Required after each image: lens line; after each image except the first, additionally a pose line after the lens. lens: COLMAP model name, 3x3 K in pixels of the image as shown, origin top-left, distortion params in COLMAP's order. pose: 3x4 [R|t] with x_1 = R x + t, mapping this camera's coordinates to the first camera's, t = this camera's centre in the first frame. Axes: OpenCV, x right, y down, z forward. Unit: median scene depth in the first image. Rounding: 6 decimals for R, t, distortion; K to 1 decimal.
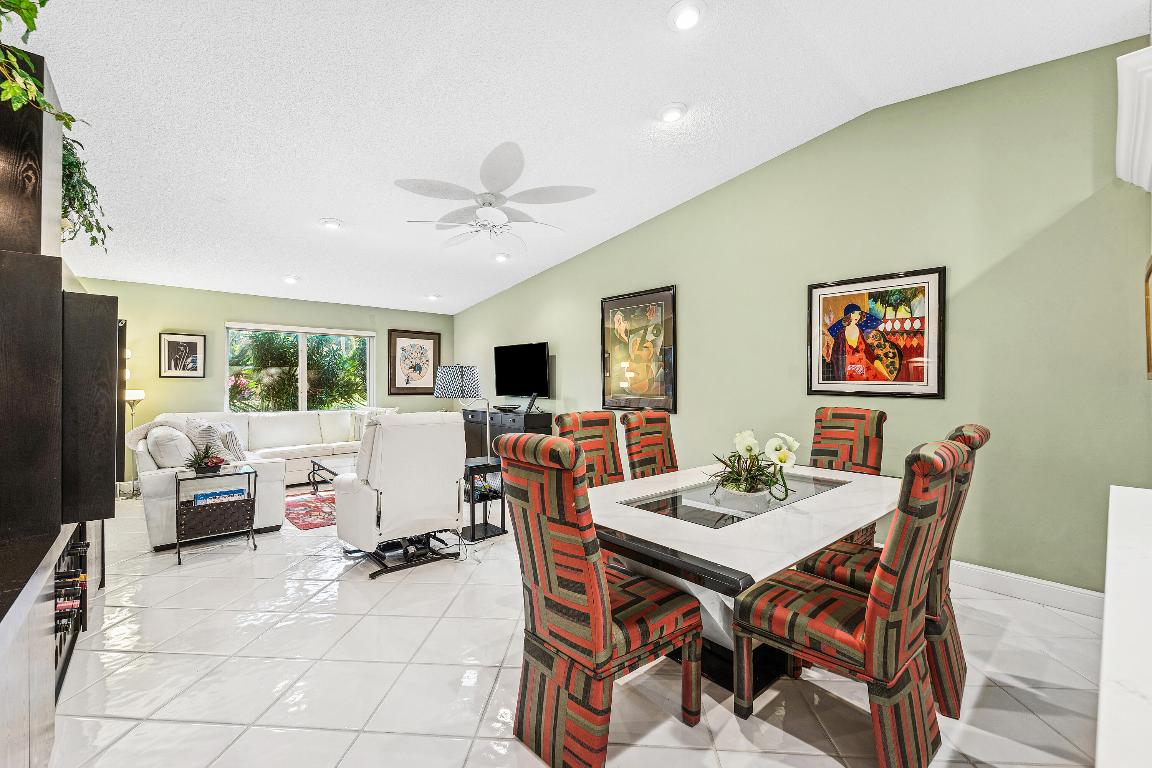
lens RADIAL K [[480.4, 0, 585.1], [0, 480.4, 382.5], [0, 0, 1]] dist [0.001413, 0.000189]
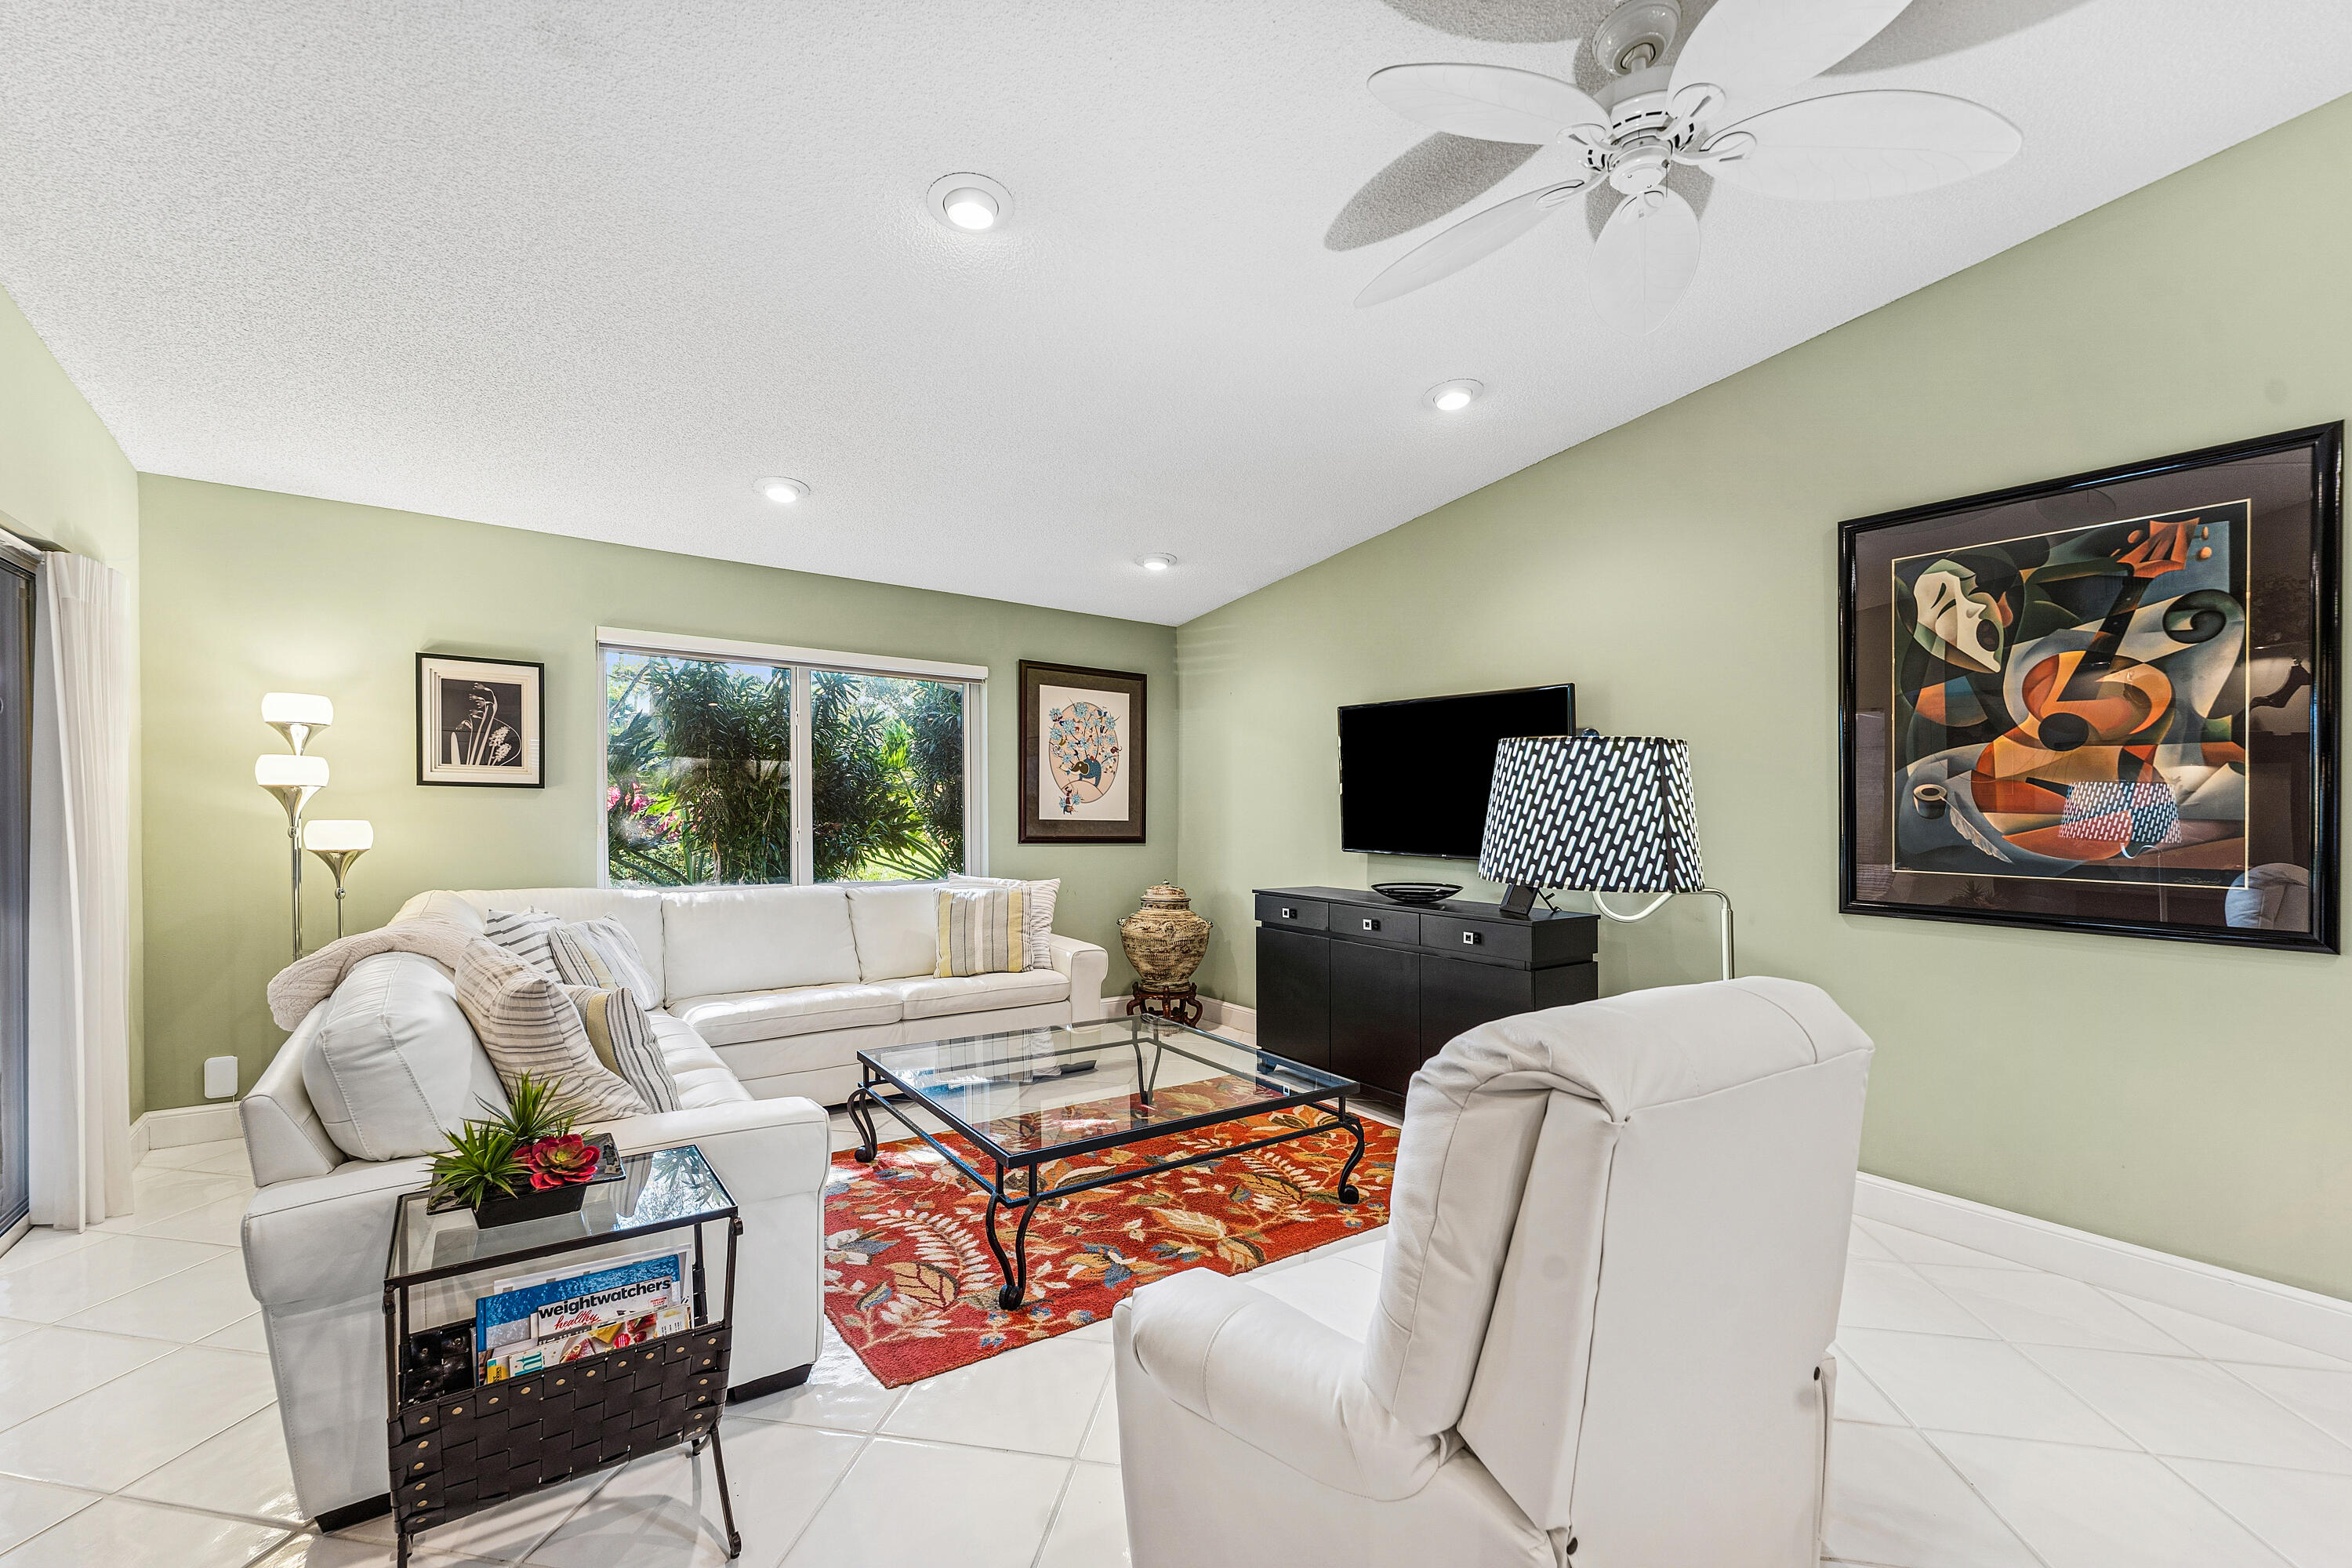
lens RADIAL K [[990.7, 0, 1195.6], [0, 990.7, 827.0], [0, 0, 1]] dist [0.000156, -0.000184]
pose [[0.995227, 0.014389, -0.096517, -0.302875], [-0.012729, 0.999761, 0.017792, -0.000455], [0.096750, -0.016478, 0.995172, 0.399595]]
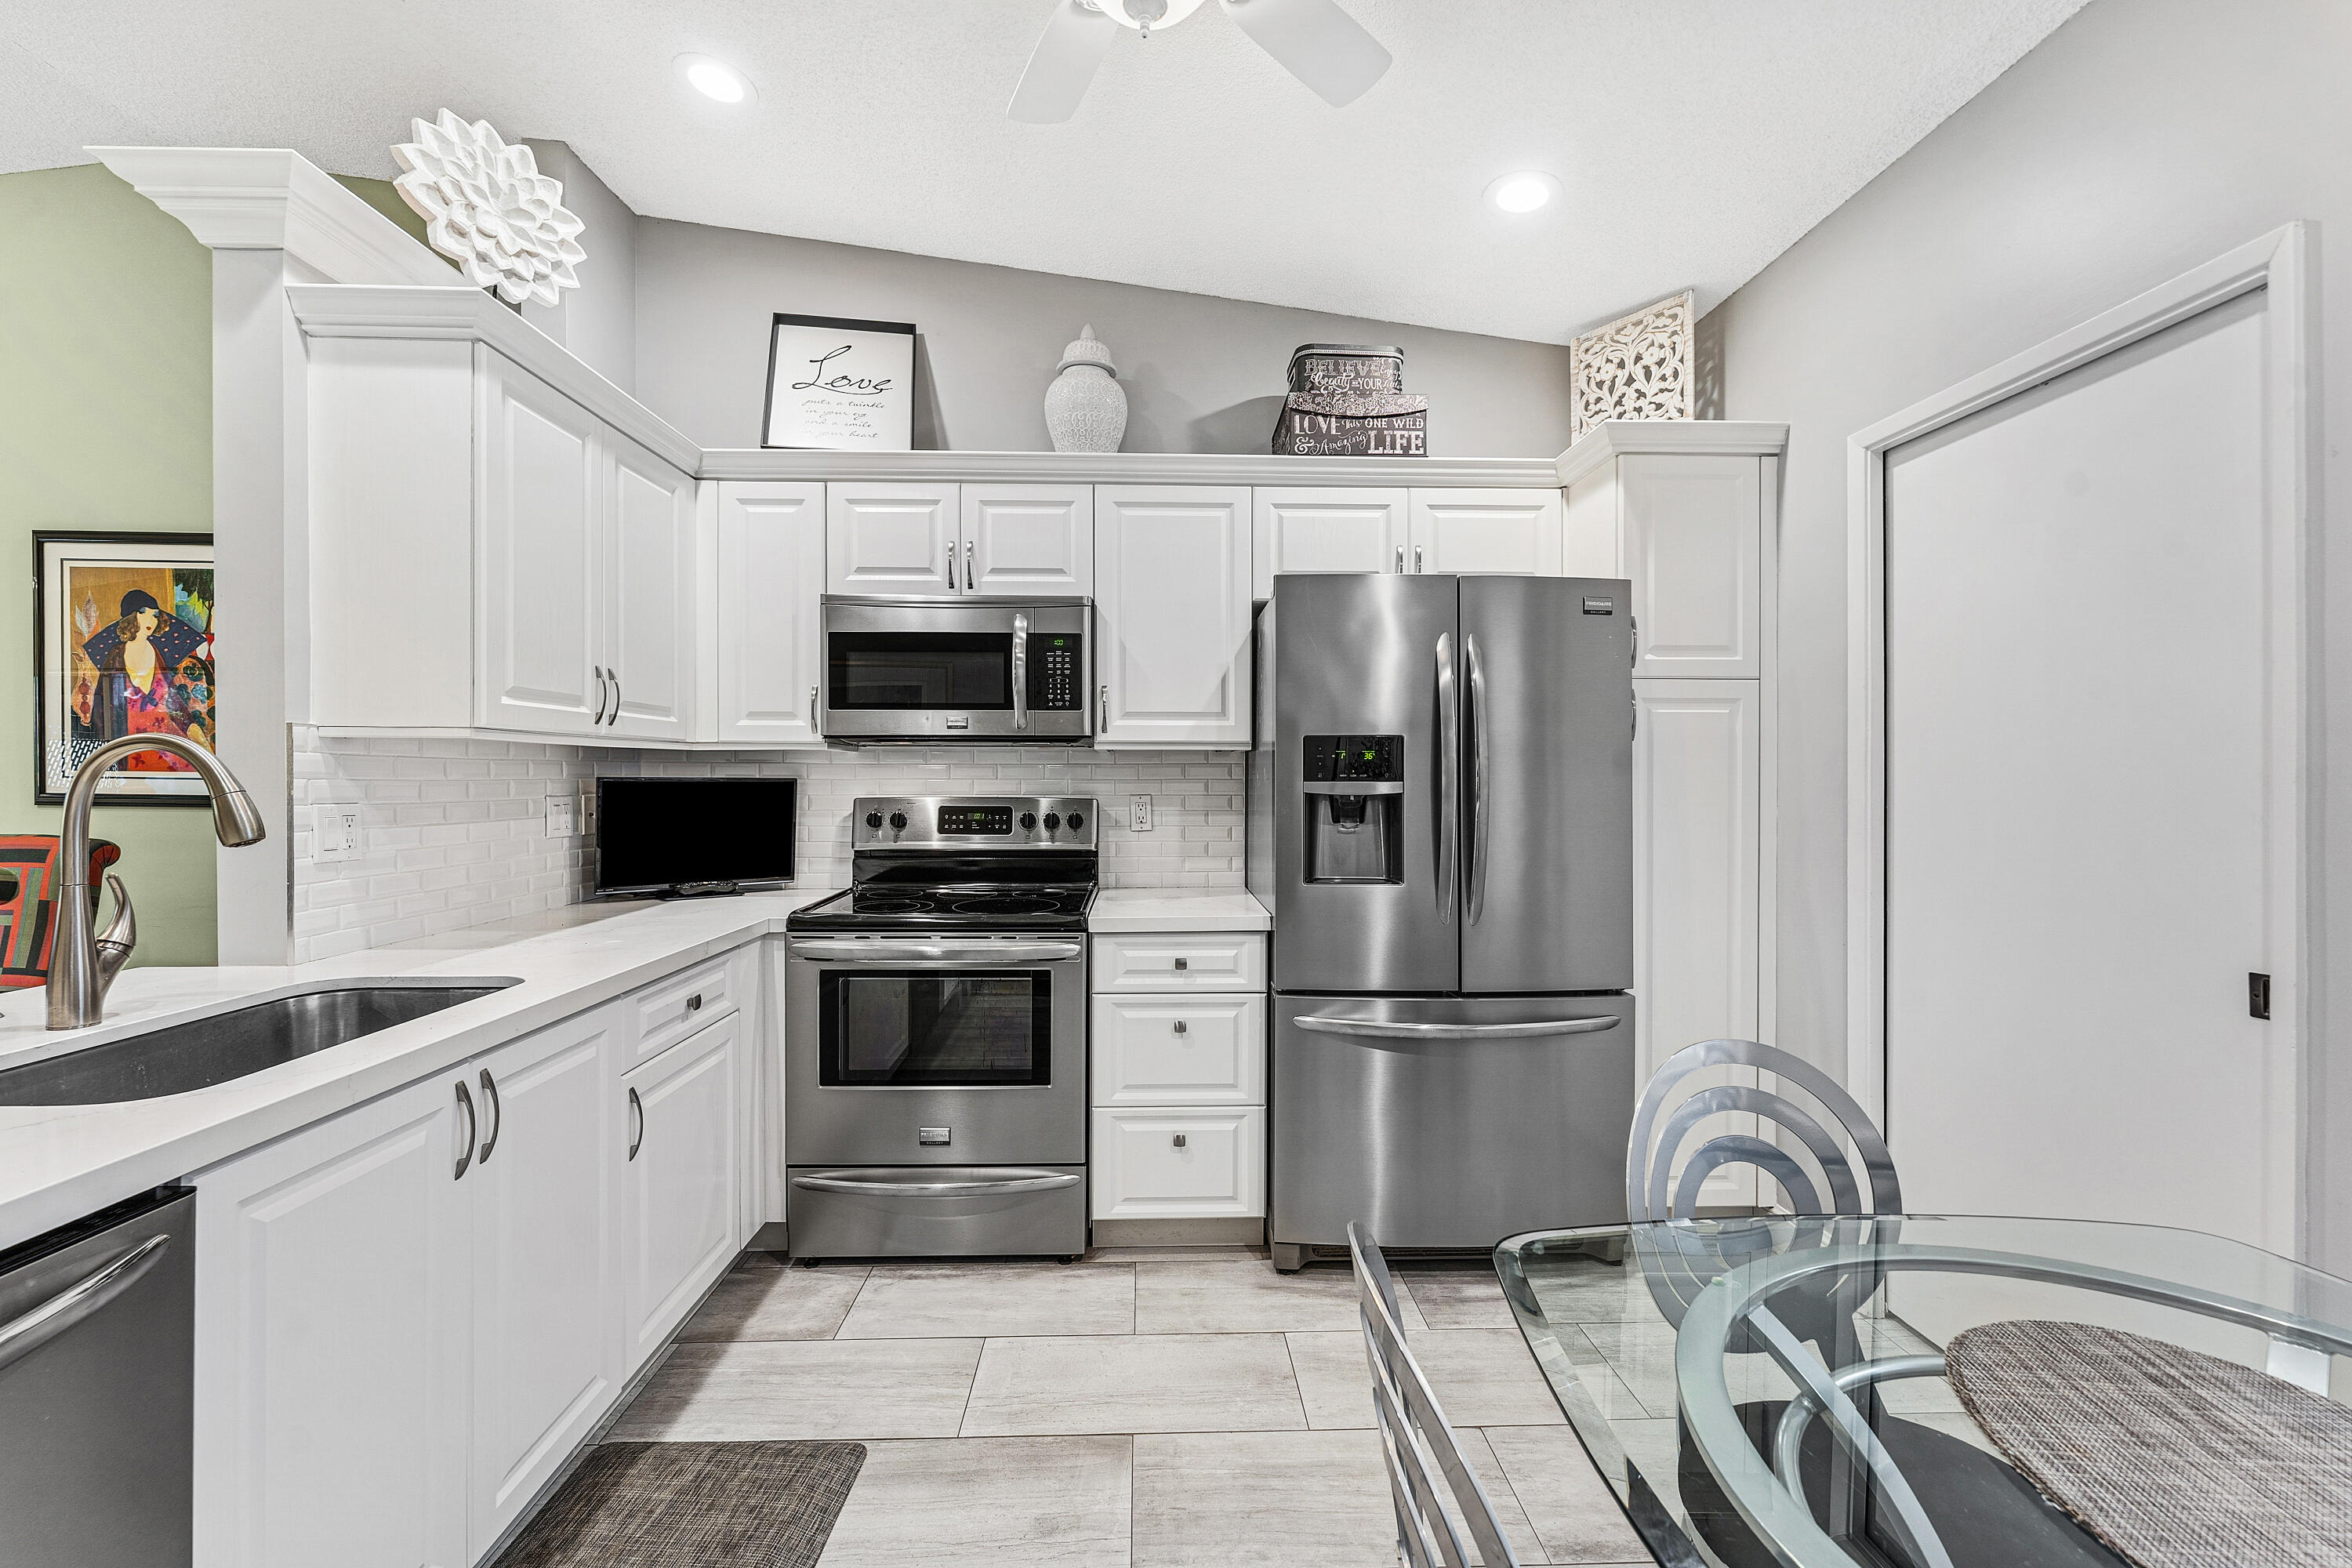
lens RADIAL K [[968.9, 0, 1176.0], [0, 968.9, 784.0], [0, 0, 1]] dist [-0.001715, -0.000387]
pose [[0.642960, -0.005890, 0.765877, 0.327028], [-0.000445, 0.999967, 0.008064, 0.000967], [-0.765899, -0.005526, 0.642937, -0.175940]]
